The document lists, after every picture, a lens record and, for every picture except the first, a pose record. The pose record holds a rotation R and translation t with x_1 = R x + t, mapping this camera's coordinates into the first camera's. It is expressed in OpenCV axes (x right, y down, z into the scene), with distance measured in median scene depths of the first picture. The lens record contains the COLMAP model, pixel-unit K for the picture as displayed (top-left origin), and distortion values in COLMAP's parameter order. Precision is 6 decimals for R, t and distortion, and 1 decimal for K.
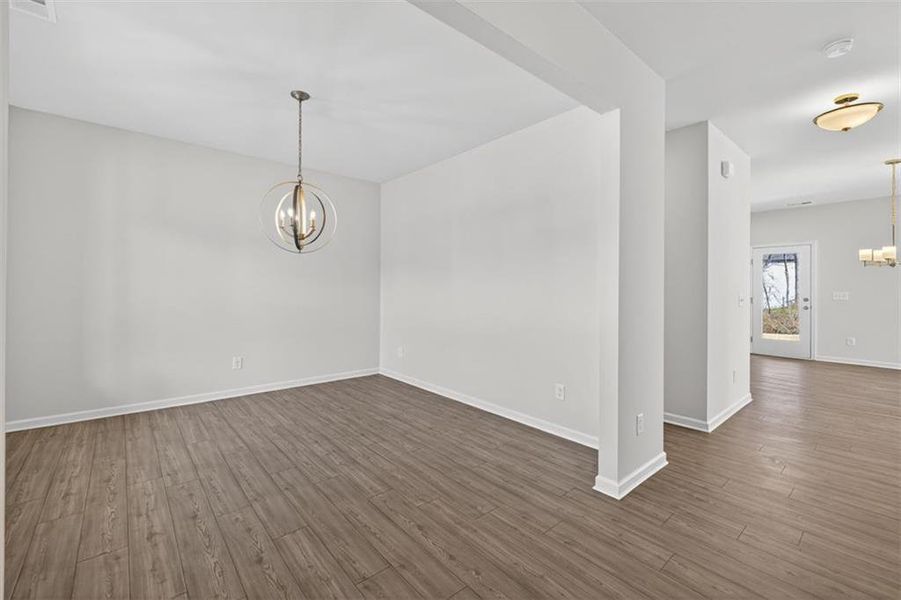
lens RADIAL K [[380.4, 0, 448.4], [0, 380.4, 293.0], [0, 0, 1]] dist [0.003387, -0.000845]
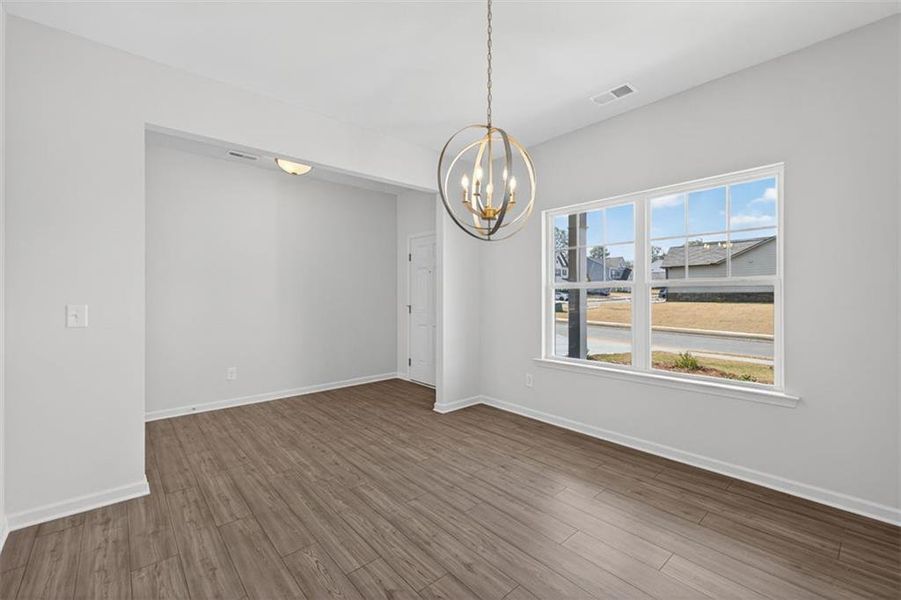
lens RADIAL K [[380.4, 0, 451.8], [0, 380.4, 299.6], [0, 0, 1]] dist [0.003387, -0.000845]
pose [[-0.999870, -0.007405, -0.014303, -0.369813], [-0.007784, 0.999616, 0.026608, -0.029228], [0.014101, 0.026716, -0.999544, 1.857978]]
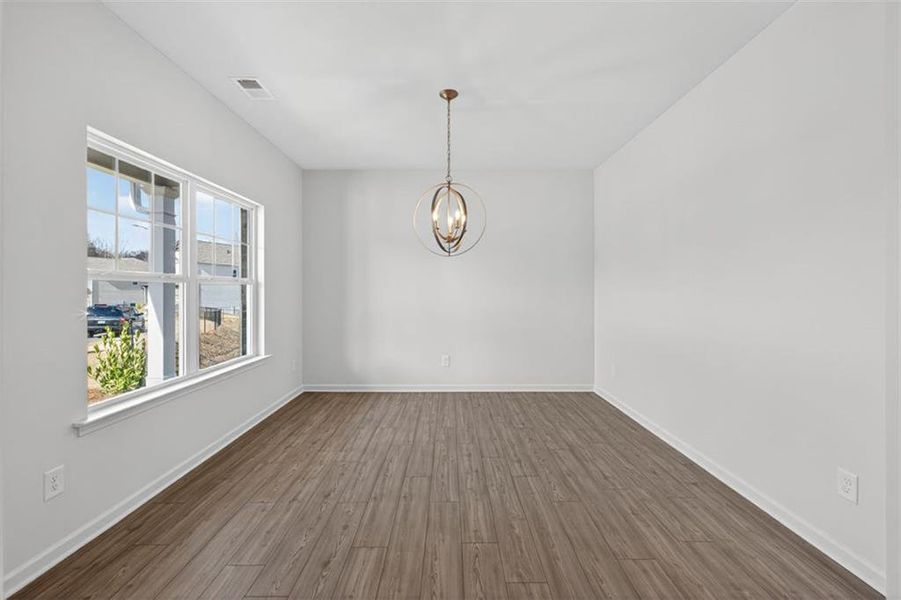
lens RADIAL K [[380.4, 0, 455.0], [0, 380.4, 291.5], [0, 0, 1]] dist [0.003387, -0.000845]
pose [[0.768132, -0.006319, -0.640260, 0.273448], [-0.005007, 0.999861, -0.015875, 0.002498], [0.640272, 0.015400, 0.767994, 0.297710]]
